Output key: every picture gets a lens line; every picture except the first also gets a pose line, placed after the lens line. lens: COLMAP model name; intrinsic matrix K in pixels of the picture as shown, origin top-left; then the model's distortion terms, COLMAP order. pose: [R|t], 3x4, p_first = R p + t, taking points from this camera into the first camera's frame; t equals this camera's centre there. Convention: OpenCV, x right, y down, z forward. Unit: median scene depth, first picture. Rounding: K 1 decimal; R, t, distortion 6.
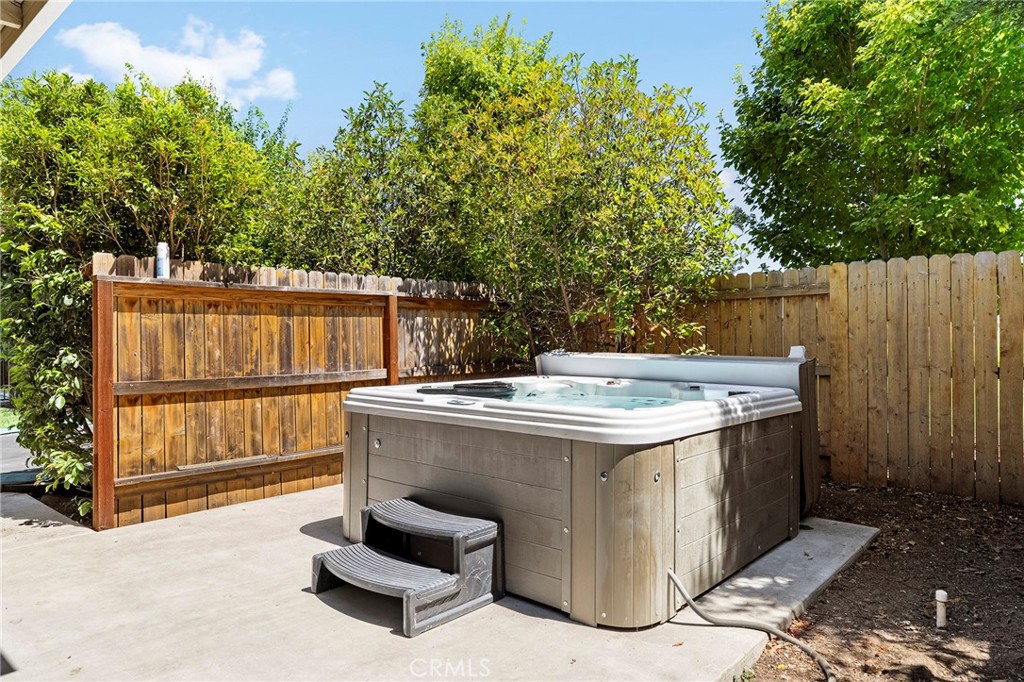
lens RADIAL K [[655.4, 0, 512.0], [0, 655.4, 341.0], [0, 0, 1]] dist [-0.000101, 0.000106]
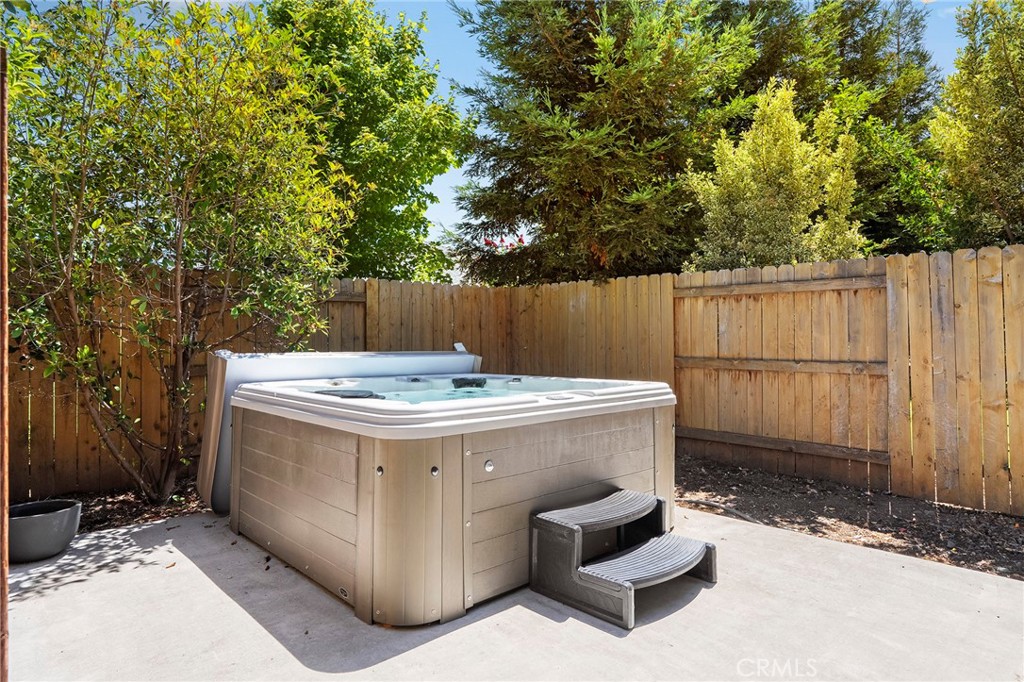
lens RADIAL K [[608.5, 0, 512.0], [0, 608.5, 341.0], [0, 0, 1]] dist [-0.001312, -0.000314]
pose [[0.092306, -0.000380, 0.995731, -0.689427], [0.009740, 0.999952, -0.000521, 0.005951], [-0.995683, 0.009747, 0.092306, 0.672691]]
